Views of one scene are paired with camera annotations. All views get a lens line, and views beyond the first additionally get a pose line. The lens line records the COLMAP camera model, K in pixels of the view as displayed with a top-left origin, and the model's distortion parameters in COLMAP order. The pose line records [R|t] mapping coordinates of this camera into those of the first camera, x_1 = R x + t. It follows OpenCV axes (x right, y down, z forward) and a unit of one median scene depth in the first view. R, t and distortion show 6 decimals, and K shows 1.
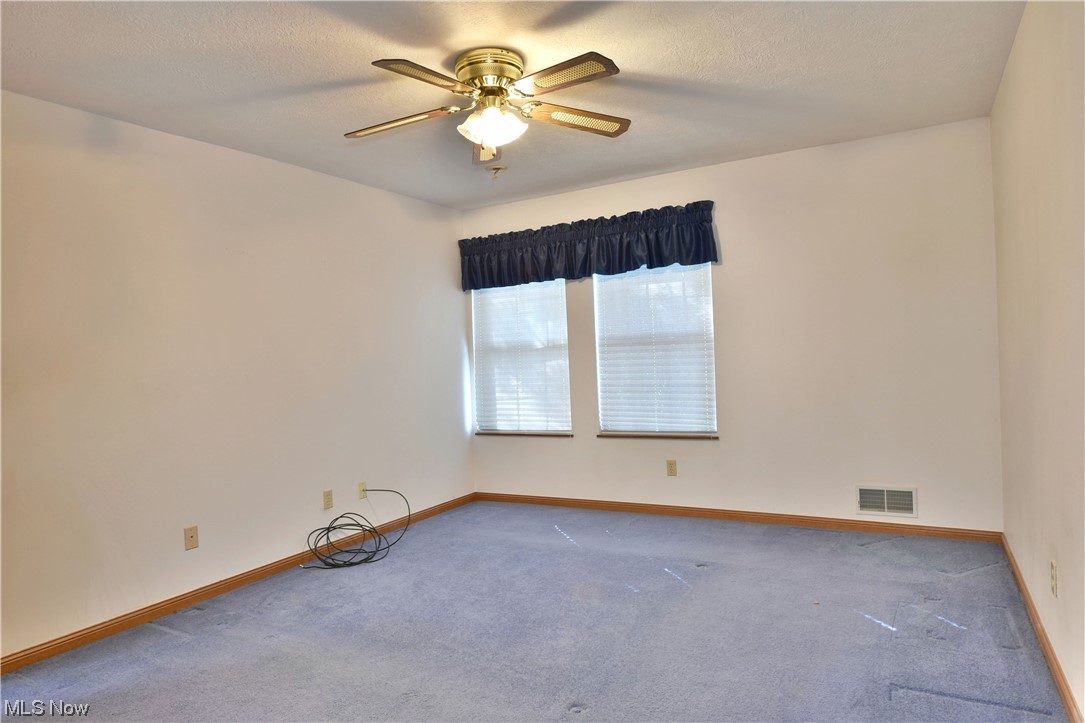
lens RADIAL K [[654.0, 0, 544.6], [0, 654.0, 364.1], [0, 0, 1]] dist [-0.013784, -0.004342]
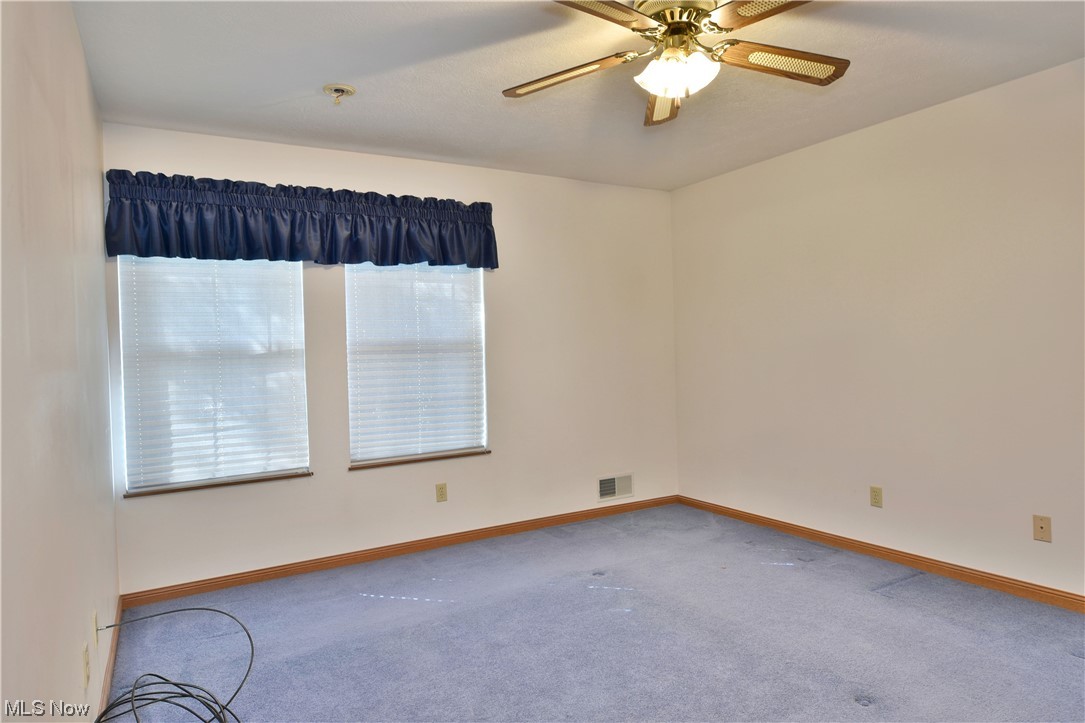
lens RADIAL K [[654.0, 0, 544.6], [0, 654.0, 364.1], [0, 0, 1]] dist [-0.013784, -0.004342]
pose [[0.498739, 0.013648, 0.866645, -0.492586], [0.019740, 0.999438, -0.027100, 0.011468], [-0.866527, 0.030623, 0.498189, 0.419569]]
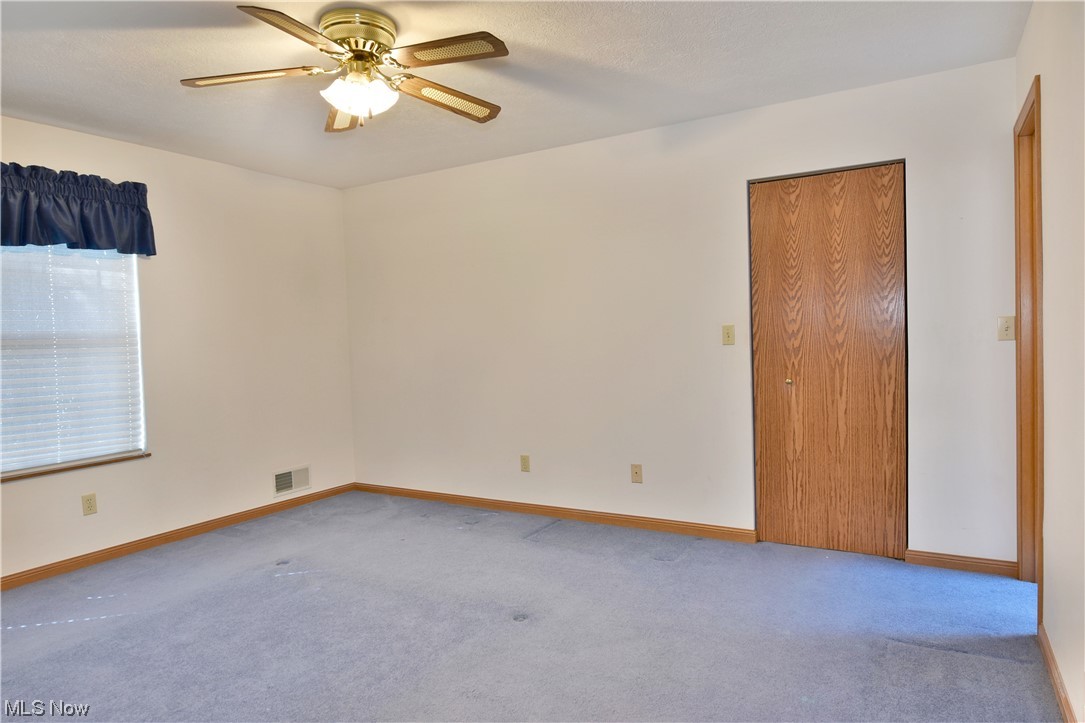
lens RADIAL K [[654.0, 0, 544.6], [0, 654.0, 364.1], [0, 0, 1]] dist [-0.013784, -0.004342]
pose [[0.019331, 0.001001, 0.999813, -0.562439], [0.046756, 0.998905, -0.001904, 0.016642], [-0.998719, 0.046785, 0.019263, 0.415789]]
